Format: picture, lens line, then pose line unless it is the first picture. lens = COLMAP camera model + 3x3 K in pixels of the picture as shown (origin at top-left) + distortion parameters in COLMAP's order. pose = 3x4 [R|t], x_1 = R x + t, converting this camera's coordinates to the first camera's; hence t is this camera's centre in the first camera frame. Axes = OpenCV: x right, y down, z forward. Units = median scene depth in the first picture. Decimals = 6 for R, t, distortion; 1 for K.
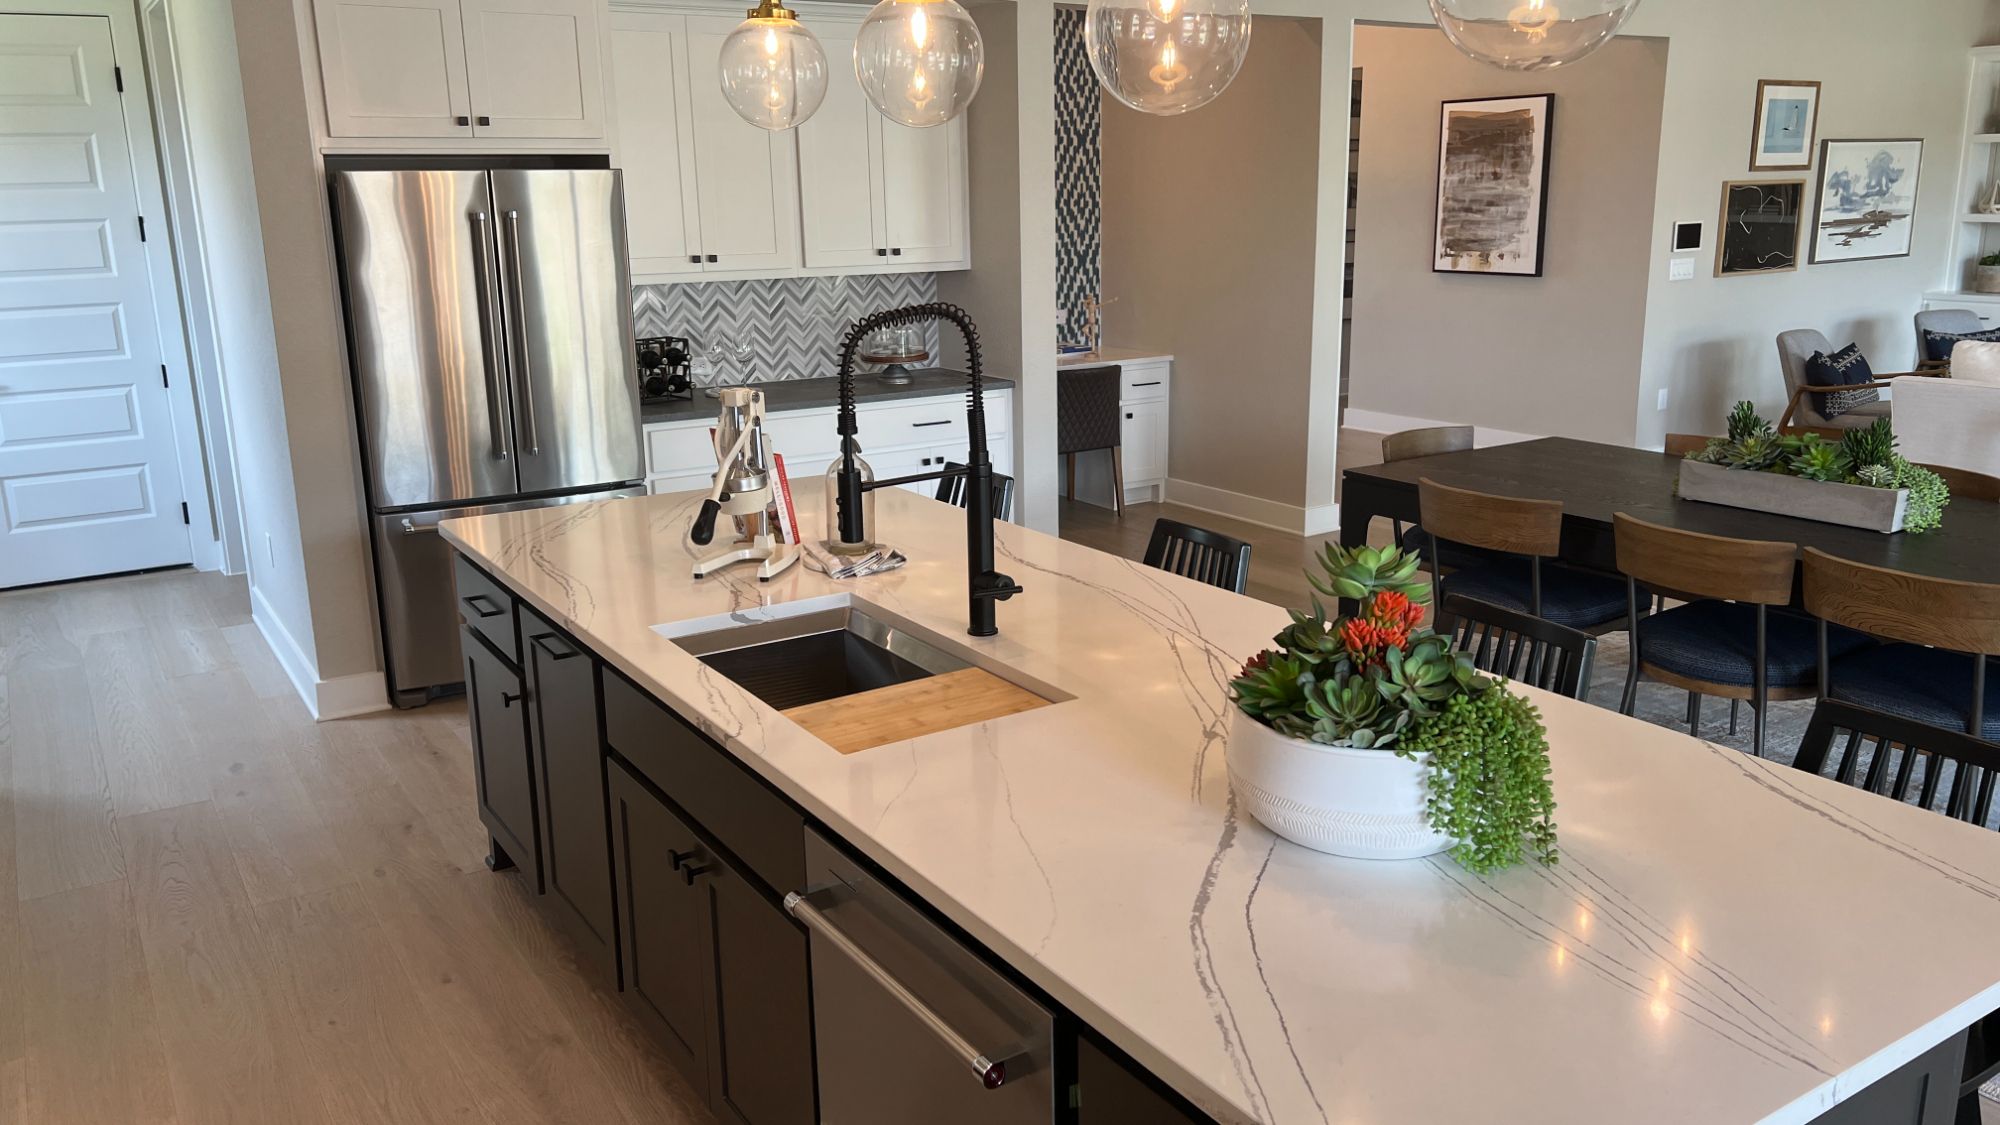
lens RADIAL K [[1493.2, 0, 947.5], [0, 1493.2, 577.0], [0, 0, 1]] dist [0.007899, -0.026473]
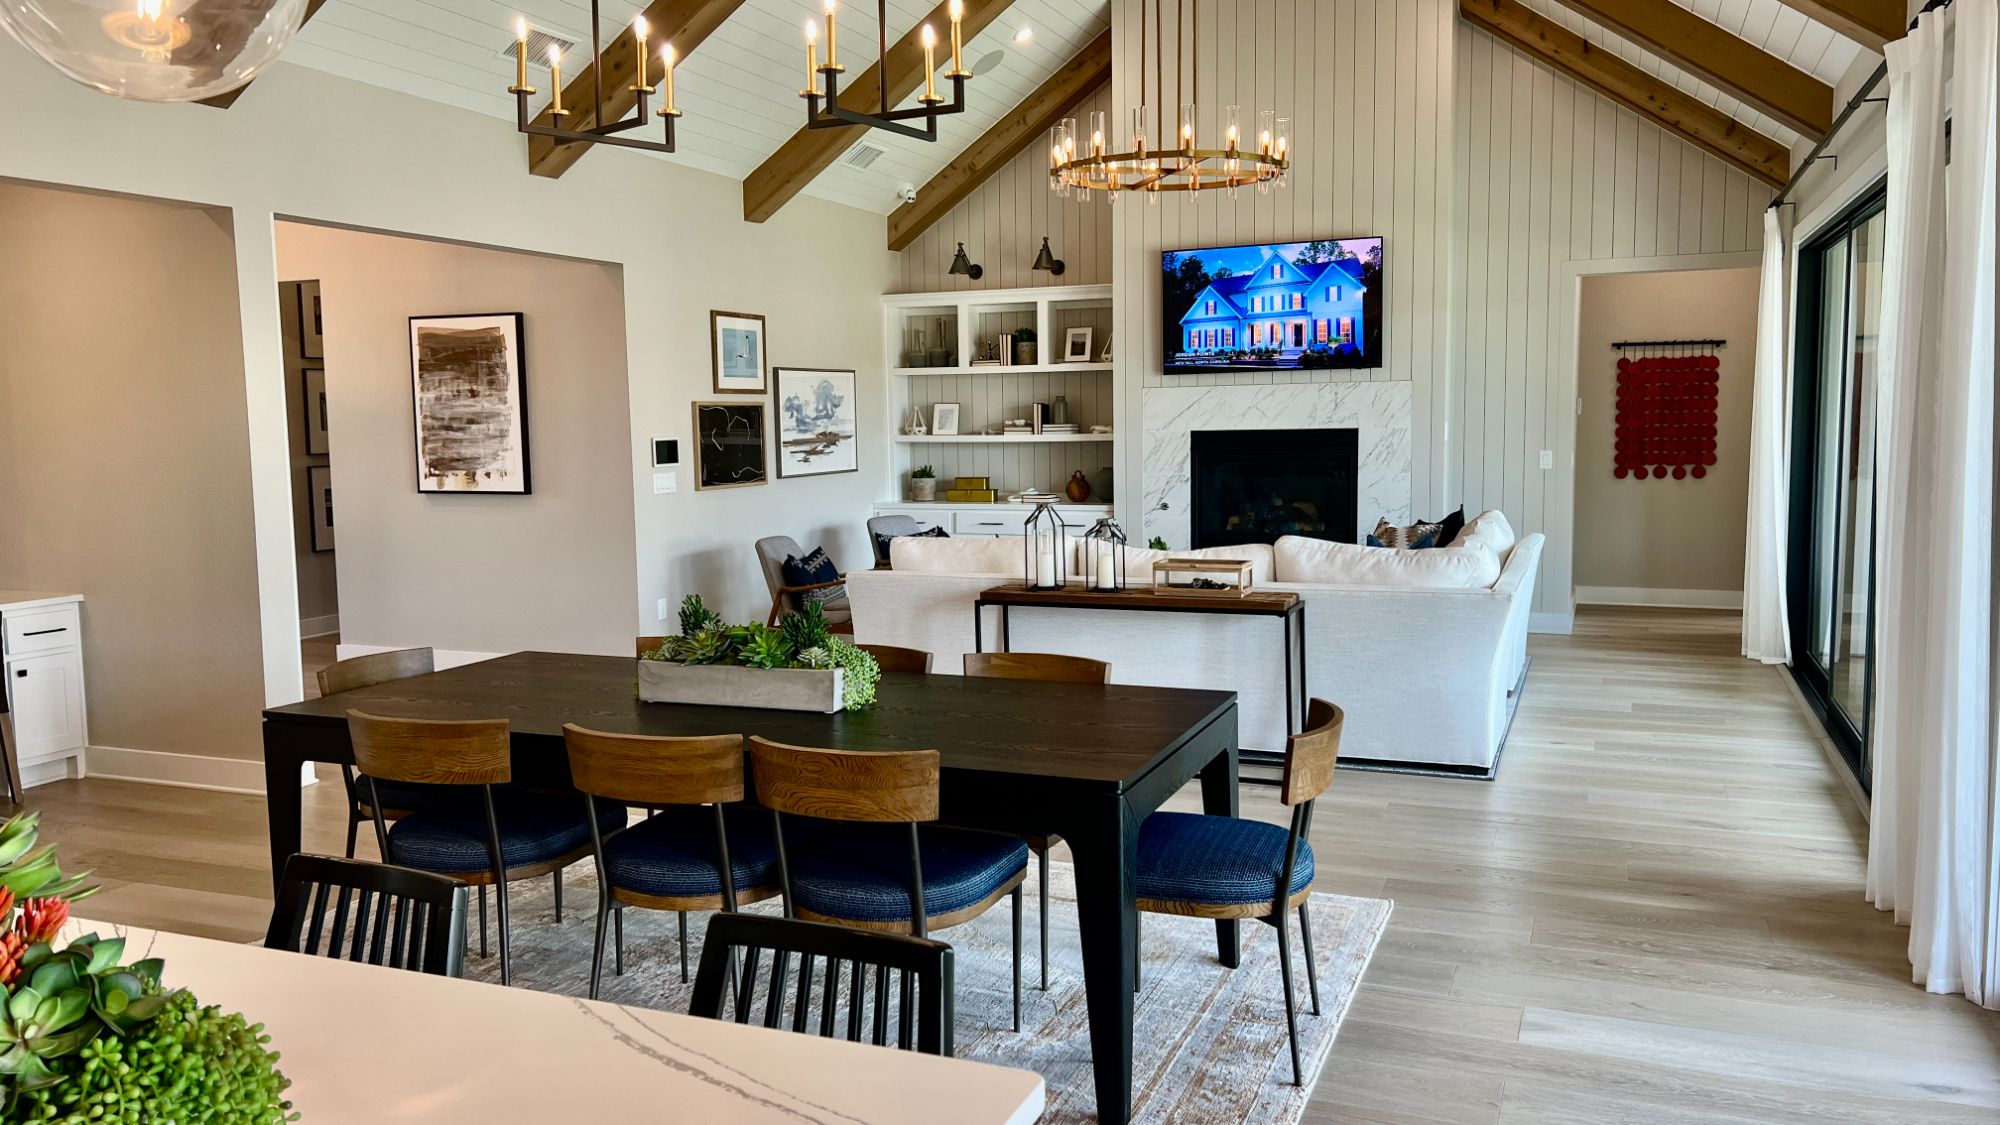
lens RADIAL K [[1493.2, 0, 1012.3], [0, 1493.2, 556.4], [0, 0, 1]] dist [0.007899, -0.026473]
pose [[0.796996, -0.045850, 0.602242, 0.075837], [0.147385, 0.981735, -0.120304, 0.003418], [-0.585726, 0.184644, 0.789197, 0.068916]]
